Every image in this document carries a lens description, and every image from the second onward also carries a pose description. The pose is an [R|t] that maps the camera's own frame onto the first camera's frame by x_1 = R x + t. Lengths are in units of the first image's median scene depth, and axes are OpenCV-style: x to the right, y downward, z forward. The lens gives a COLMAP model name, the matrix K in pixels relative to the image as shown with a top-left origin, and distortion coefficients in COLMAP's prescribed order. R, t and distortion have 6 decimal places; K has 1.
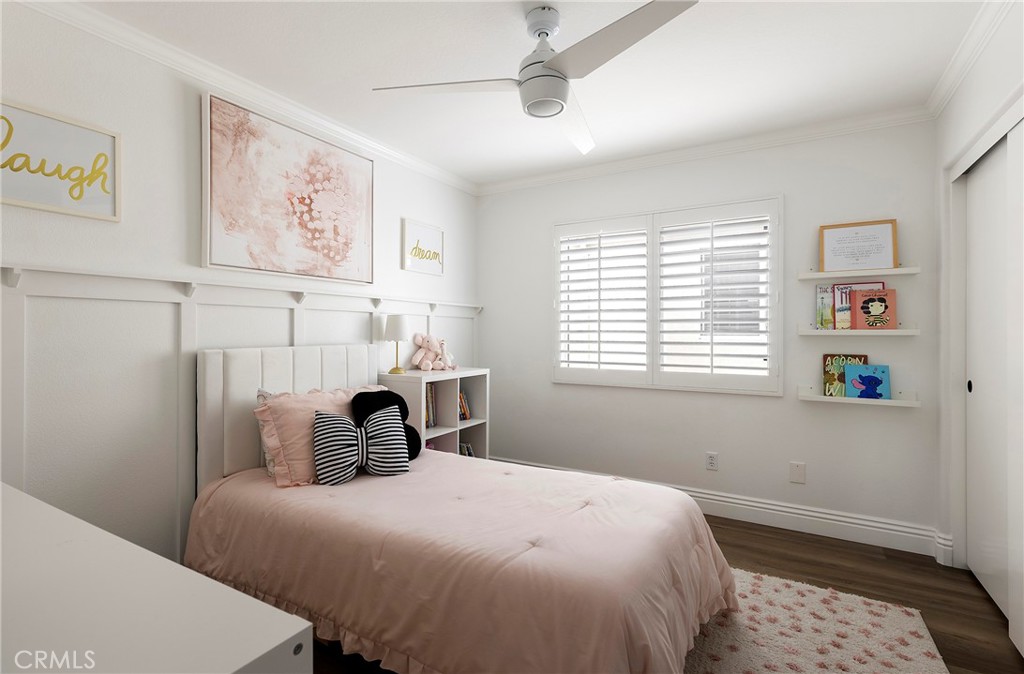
lens RADIAL K [[481.9, 0, 513.0], [0, 481.9, 333.0], [0, 0, 1]] dist [0.000045, -0.000087]
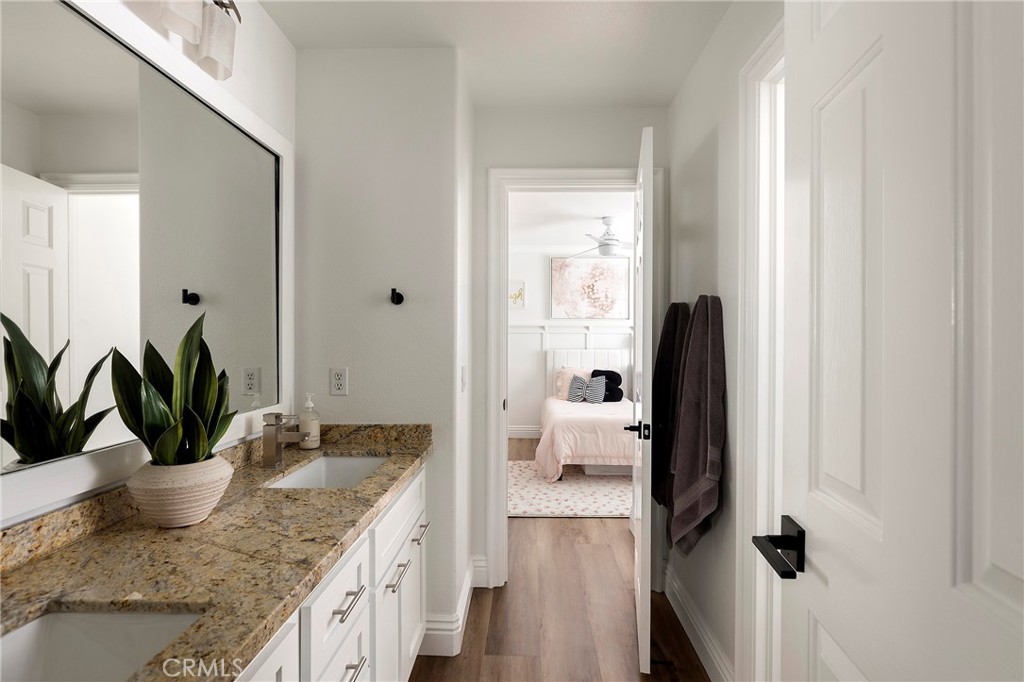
lens RADIAL K [[516.0, 0, 512.5], [0, 516.0, 338.7], [0, 0, 1]] dist [0.000085, 0.000000]
pose [[0.465225, 0.010608, -0.885129, 1.654596], [-0.004283, 0.999943, 0.009732, -0.048523], [0.885182, -0.000737, 0.465244, -0.503698]]
